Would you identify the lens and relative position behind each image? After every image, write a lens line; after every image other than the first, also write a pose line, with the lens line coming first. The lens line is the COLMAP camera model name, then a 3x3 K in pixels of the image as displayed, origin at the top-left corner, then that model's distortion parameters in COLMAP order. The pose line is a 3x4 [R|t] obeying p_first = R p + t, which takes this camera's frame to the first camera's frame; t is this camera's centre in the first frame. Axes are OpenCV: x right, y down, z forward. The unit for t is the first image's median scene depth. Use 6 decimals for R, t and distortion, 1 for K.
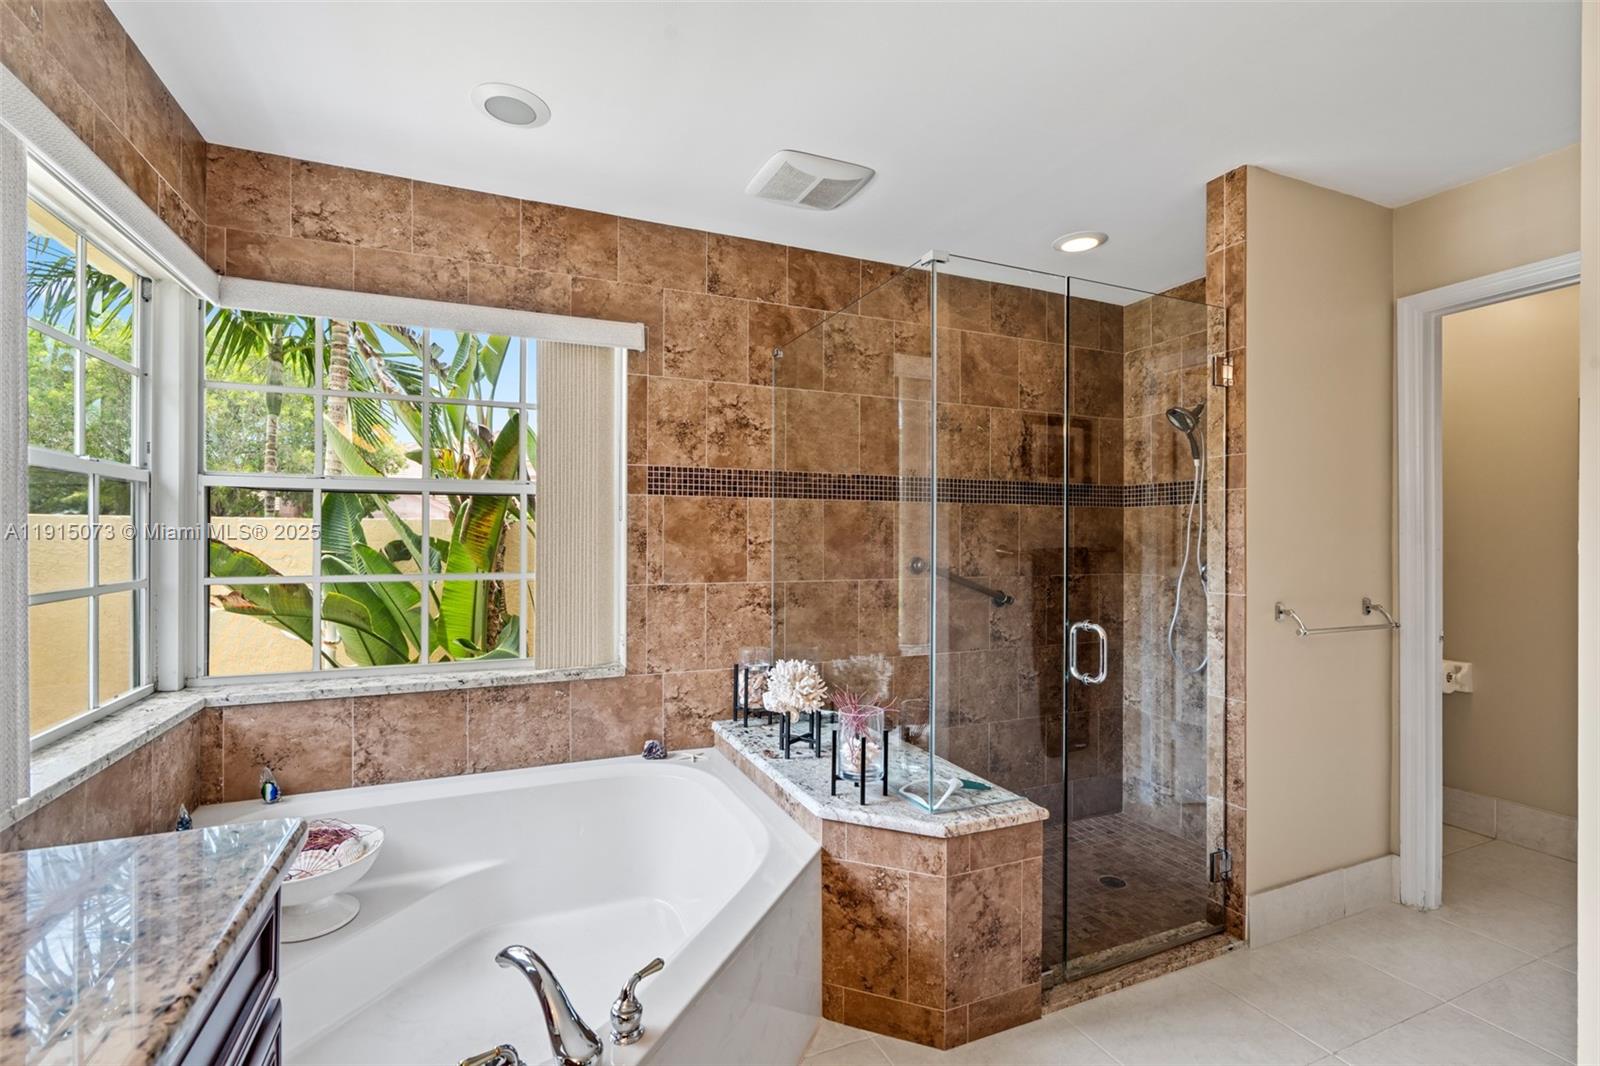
lens RADIAL K [[713.4, 0, 798.3], [0, 713.4, 533.9], [0, 0, 1]] dist [-0.000567, 0.001343]
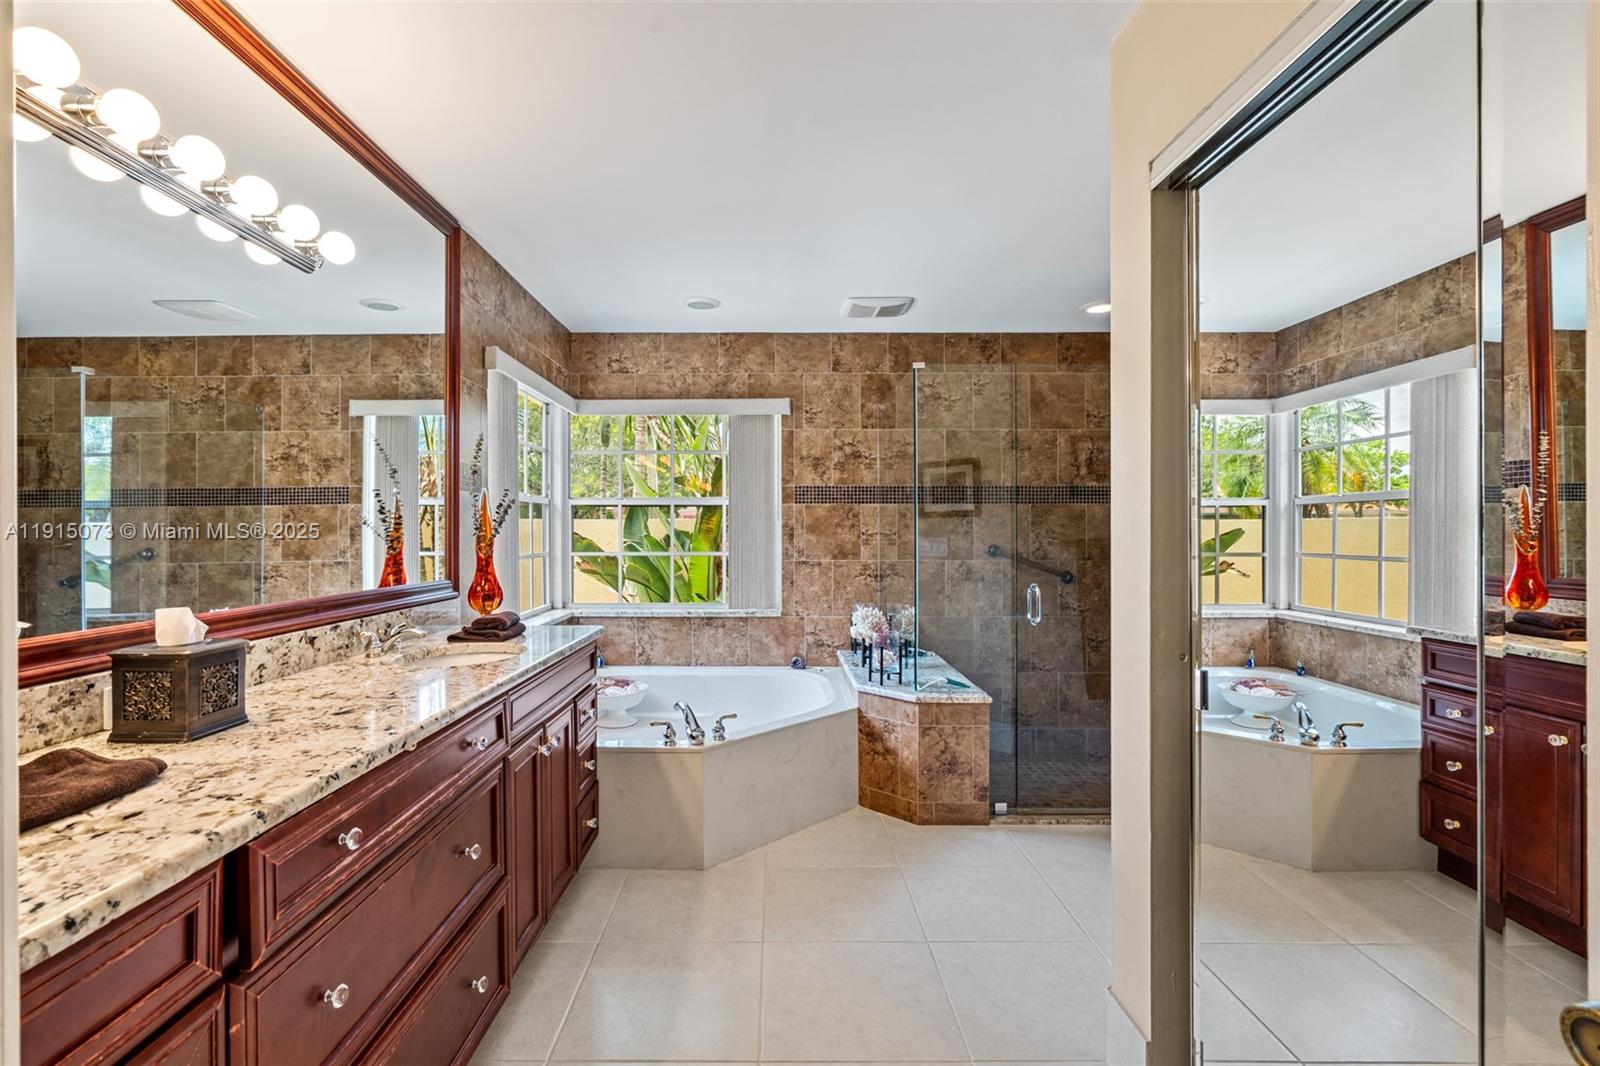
lens RADIAL K [[713.4, 0, 787.1], [0, 713.4, 533.3], [0, 0, 1]] dist [-0.000567, 0.001343]
pose [[0.922334, -0.002843, -0.386384, 0.399578], [0.005072, 0.999976, 0.004751, 0.002971], [0.386361, -0.006342, 0.922326, -0.490242]]
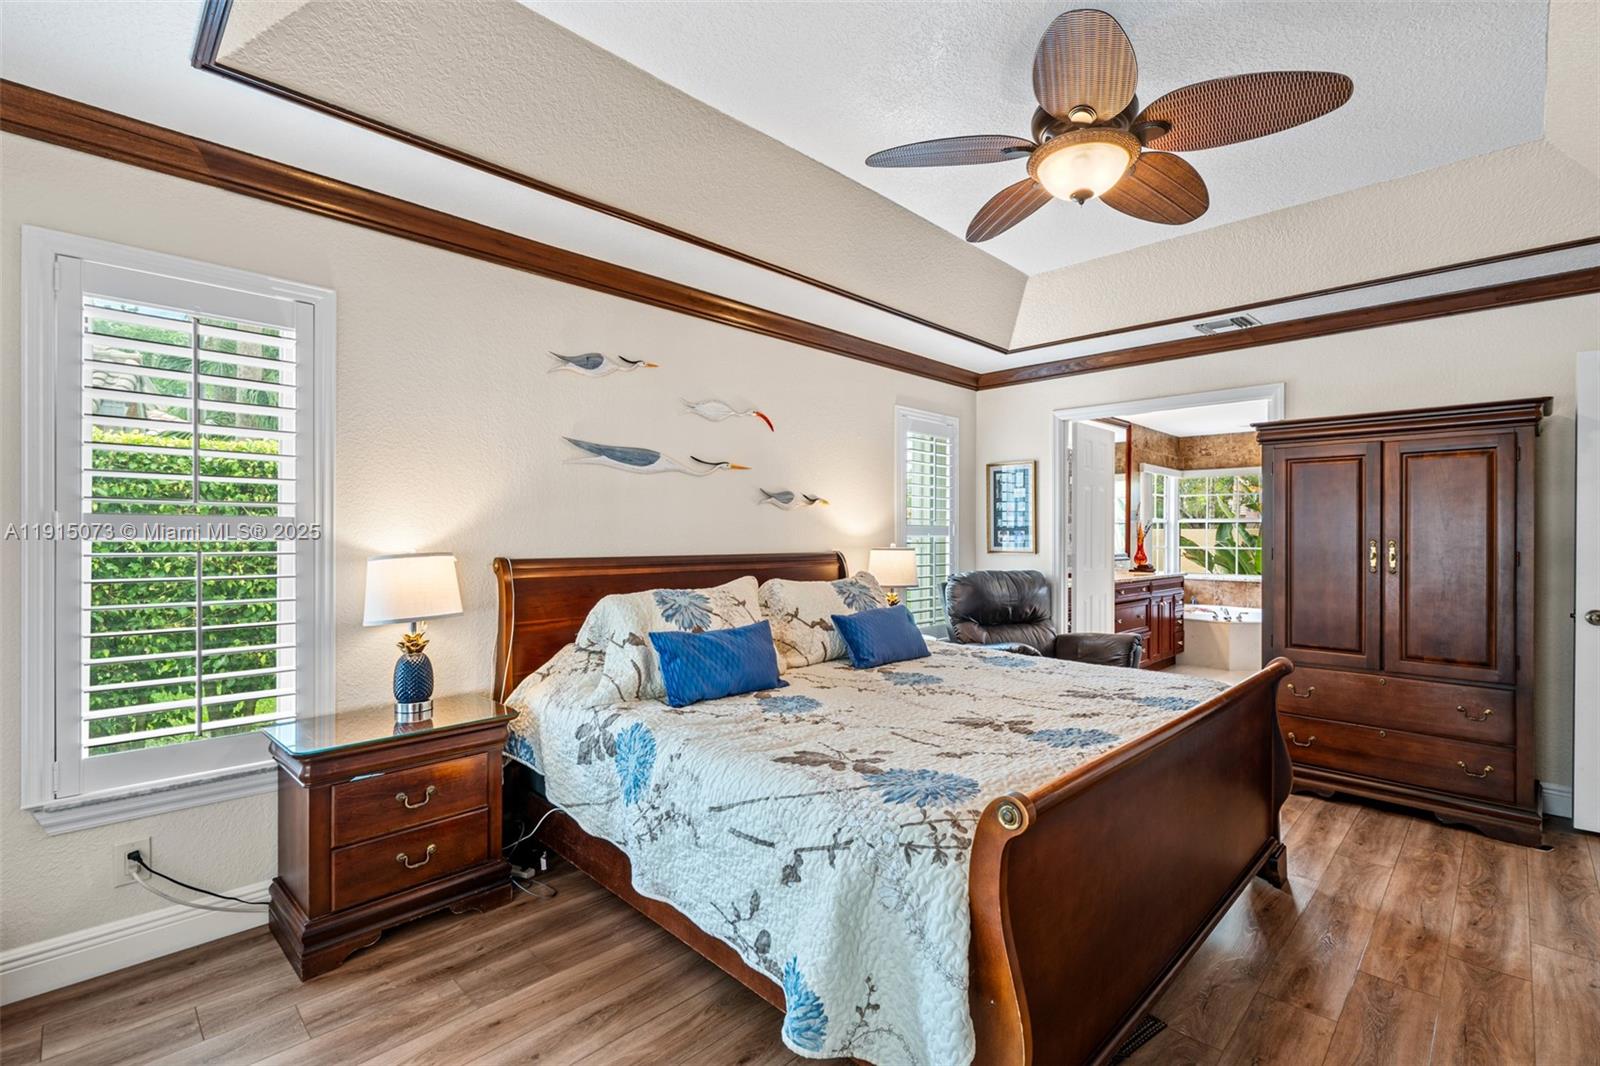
lens RADIAL K [[713.4, 0, 795.2], [0, 713.4, 536.8], [0, 0, 1]] dist [-0.000567, 0.001343]
pose [[0.353221, 0.001915, -0.935538, 1.761815], [-0.001790, 0.999997, 0.001371, 0.005992], [0.935538, 0.001191, 0.353224, -1.988933]]
